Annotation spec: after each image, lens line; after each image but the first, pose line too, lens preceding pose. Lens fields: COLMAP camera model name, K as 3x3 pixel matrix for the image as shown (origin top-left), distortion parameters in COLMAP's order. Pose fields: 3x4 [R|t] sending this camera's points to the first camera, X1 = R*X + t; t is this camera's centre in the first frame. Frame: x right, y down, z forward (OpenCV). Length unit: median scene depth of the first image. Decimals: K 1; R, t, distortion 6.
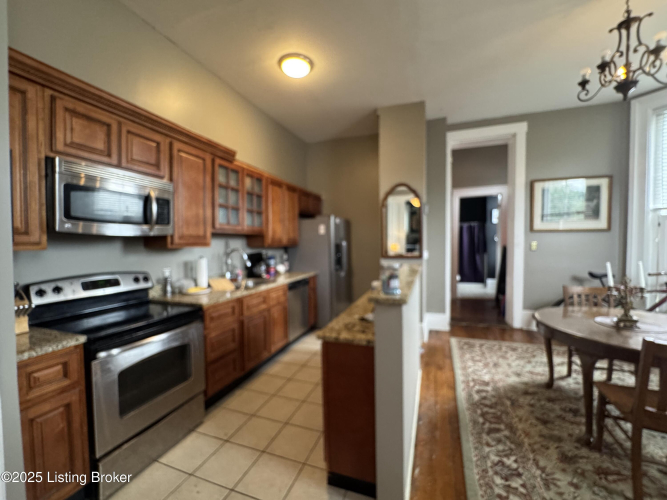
lens RADIAL K [[282.3, 0, 333.5], [0, 282.3, 250.0], [0, 0, 1]] dist [-0.001500, -0.000253]
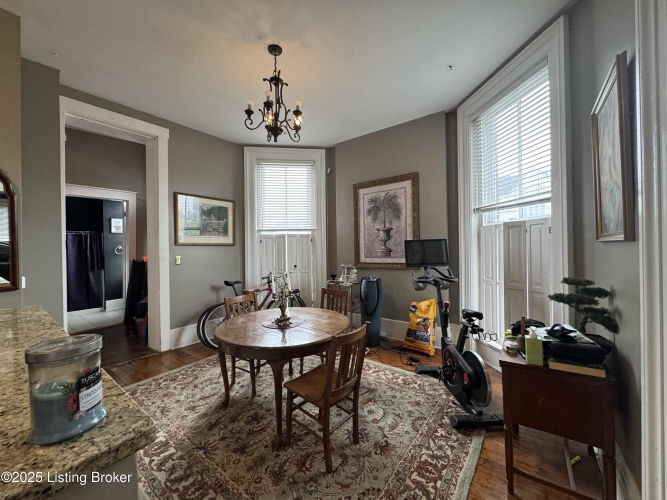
lens RADIAL K [[266.2, 0, 333.2], [0, 266.2, 249.4], [0, 0, 1]] dist [-0.002335, -0.000462]
pose [[0.296401, 0.000703, 0.955063, -0.004728], [0.040139, 0.999107, -0.013193, -0.019956], [-0.954220, 0.042245, 0.296108, 0.267431]]
